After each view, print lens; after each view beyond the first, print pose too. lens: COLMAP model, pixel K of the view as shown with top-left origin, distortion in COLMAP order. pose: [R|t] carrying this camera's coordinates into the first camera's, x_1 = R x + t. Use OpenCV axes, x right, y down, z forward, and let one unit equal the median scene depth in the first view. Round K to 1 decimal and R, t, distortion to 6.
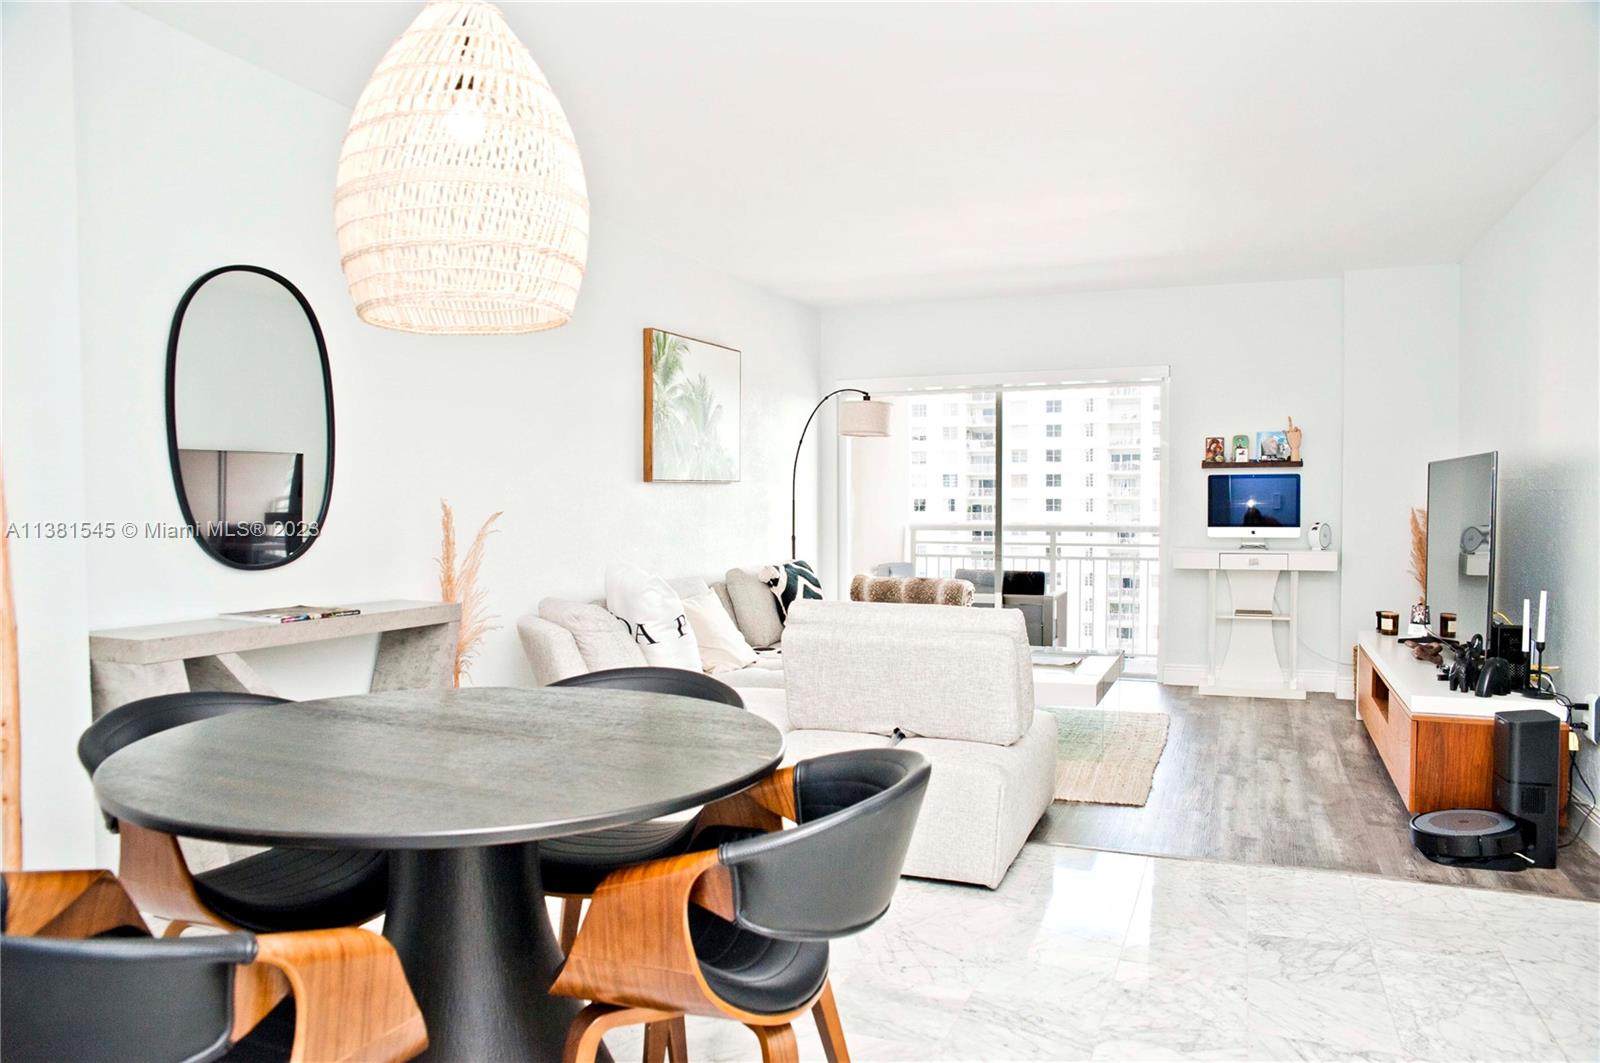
lens RADIAL K [[1105.7, 0, 808.4], [0, 1105.7, 530.9], [0, 0, 1]] dist [-0.115405, 0.098721]
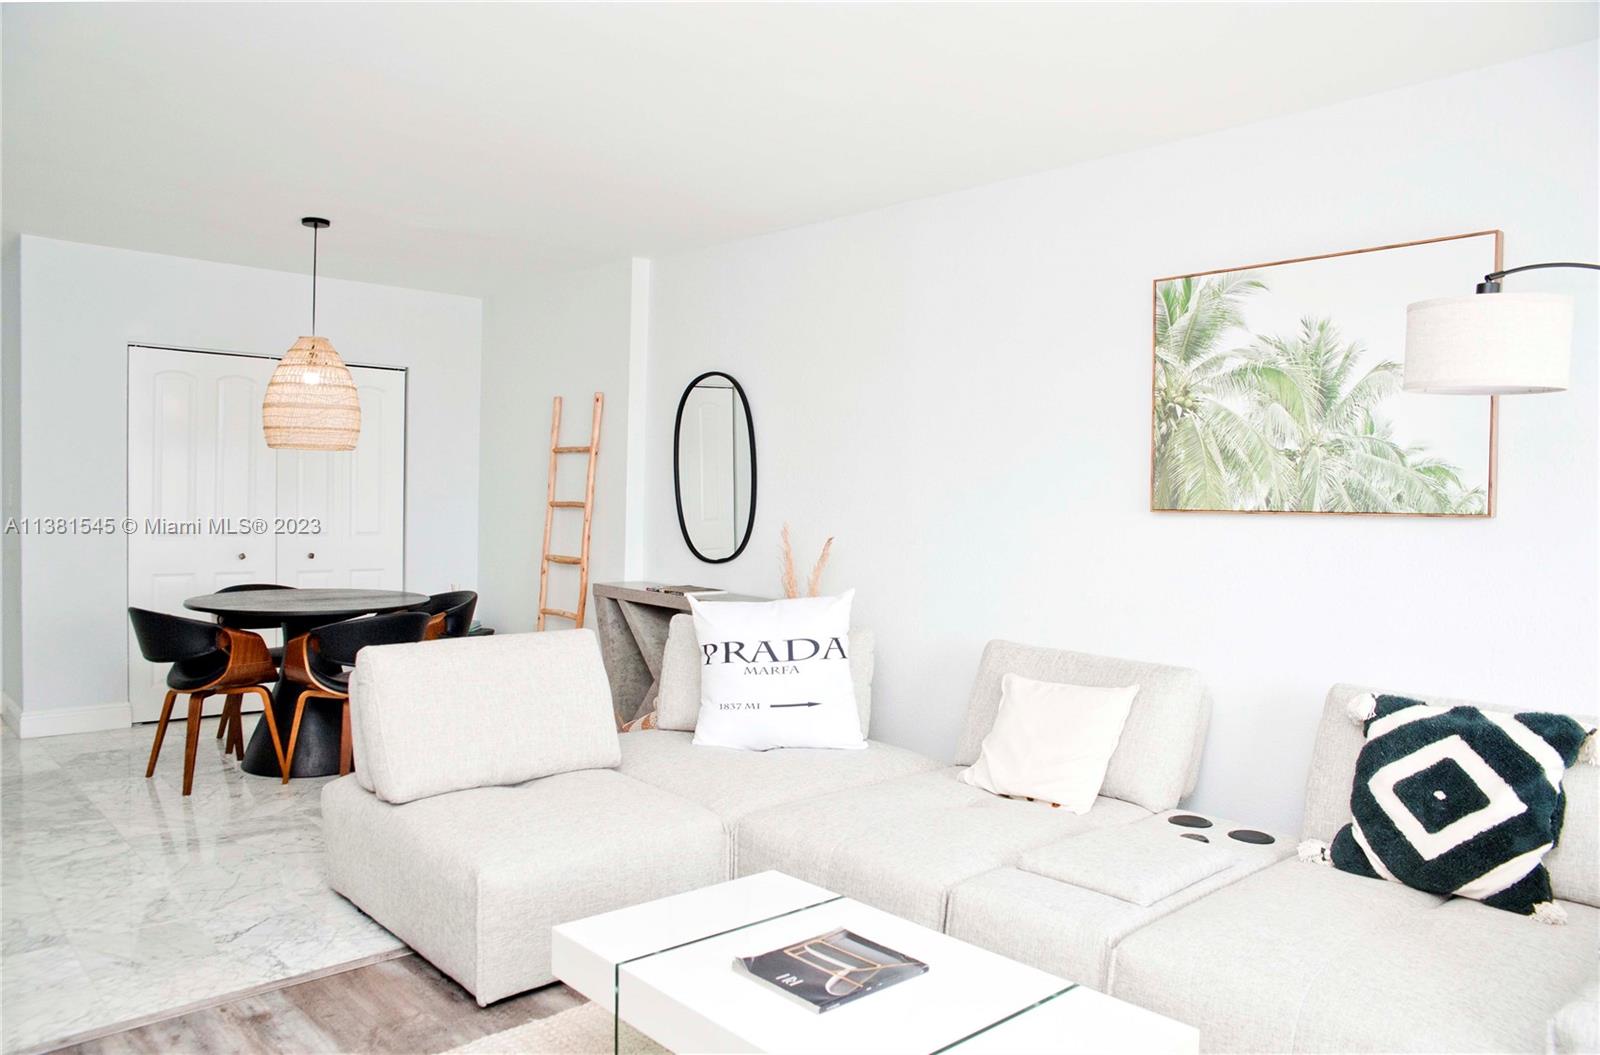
lens RADIAL K [[1118.0, 0, 801.5], [0, 1118.0, 535.4], [0, 0, 1]] dist [-0.115315, 0.093932]
pose [[-0.431009, 0.022112, -0.902077, 0.723277], [-0.045393, 0.997903, 0.046149, -0.067752], [0.901205, 0.060839, -0.429101, 1.442043]]
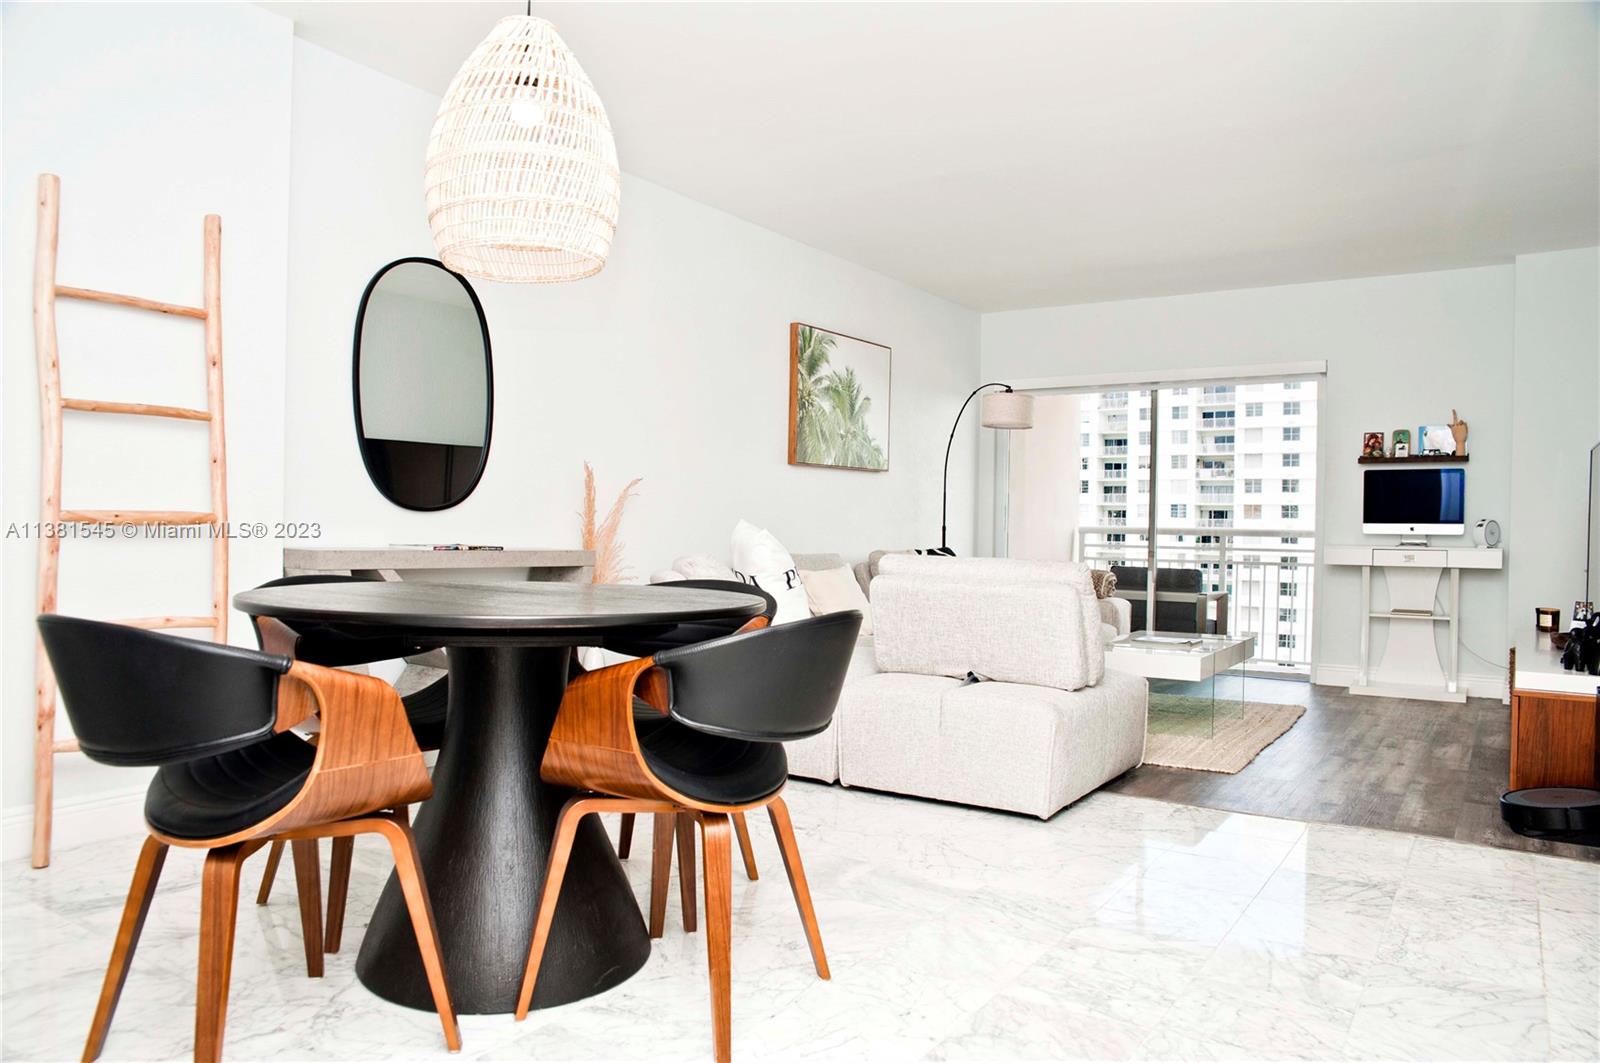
lens RADIAL K [[1105.7, 0, 808.4], [0, 1105.7, 530.9], [0, 0, 1]] dist [-0.115405, 0.098721]
pose [[0.979162, 0.018913, -0.202196, 0.120199], [-0.024102, 0.999439, -0.023235, 0.060383], [0.201643, 0.027624, 0.979069, -0.075108]]
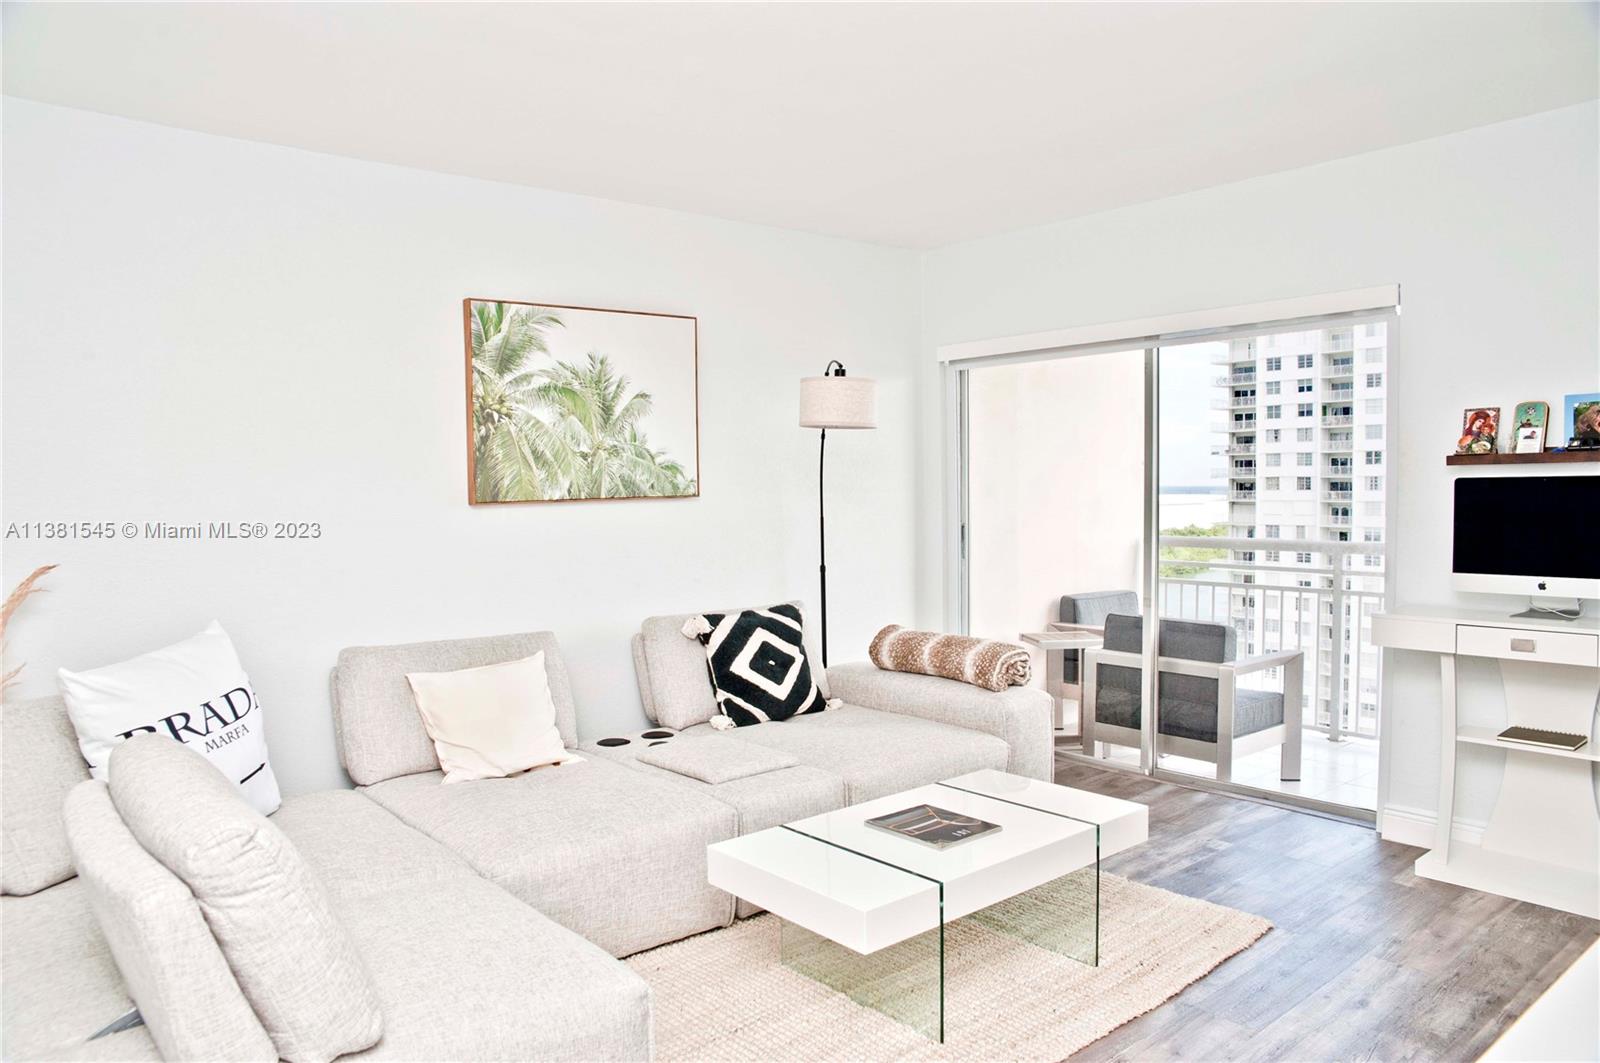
lens RADIAL K [[1099.5, 0, 800.0], [0, 1099.5, 531.5], [0, 0, 1]] dist [-0.109383, 0.093256]
pose [[0.881498, 0.012221, -0.472029, 0.529060], [-0.002234, 0.999762, 0.021712, -0.056461], [0.472182, -0.018085, 0.881315, 0.595596]]
